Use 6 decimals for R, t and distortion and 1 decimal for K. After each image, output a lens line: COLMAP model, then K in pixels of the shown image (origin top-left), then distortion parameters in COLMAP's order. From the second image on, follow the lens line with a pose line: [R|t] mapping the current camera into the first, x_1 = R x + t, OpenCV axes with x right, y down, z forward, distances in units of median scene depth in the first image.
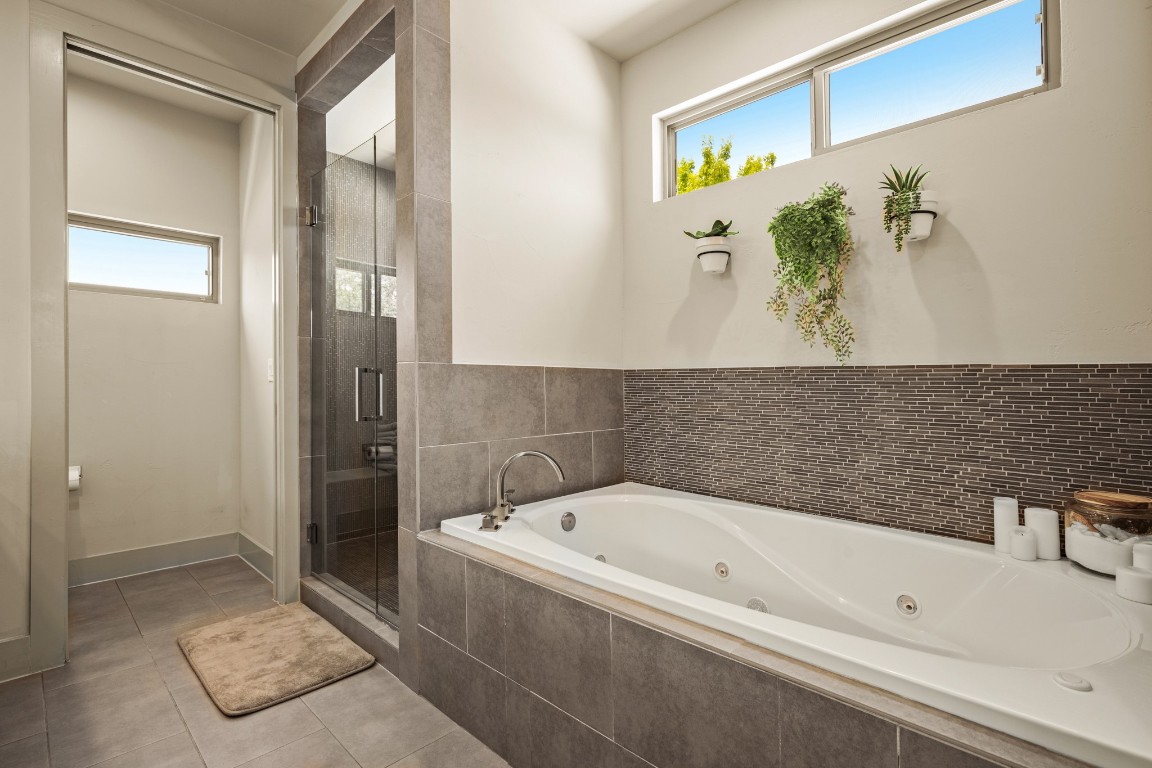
lens RADIAL K [[546.5, 0, 576.0], [0, 546.5, 384.0], [0, 0, 1]] dist [0.001624, 0.000288]
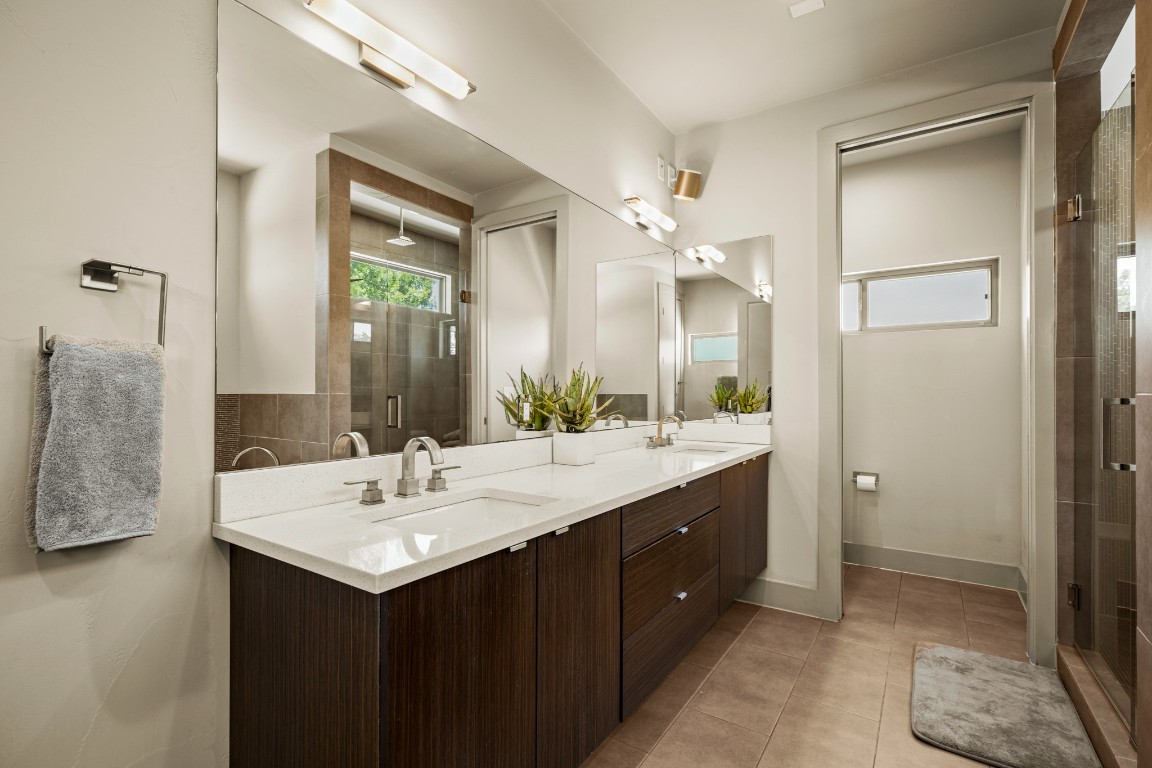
lens RADIAL K [[513.8, 0, 577.8], [0, 513.8, 407.0], [0, 0, 1]] dist [-0.002062, -0.000673]
pose [[0.176306, 0.018601, -0.984160, 0.154678], [-0.000645, 0.999823, 0.018782, -0.027730], [0.984335, -0.002676, 0.176286, 0.147388]]
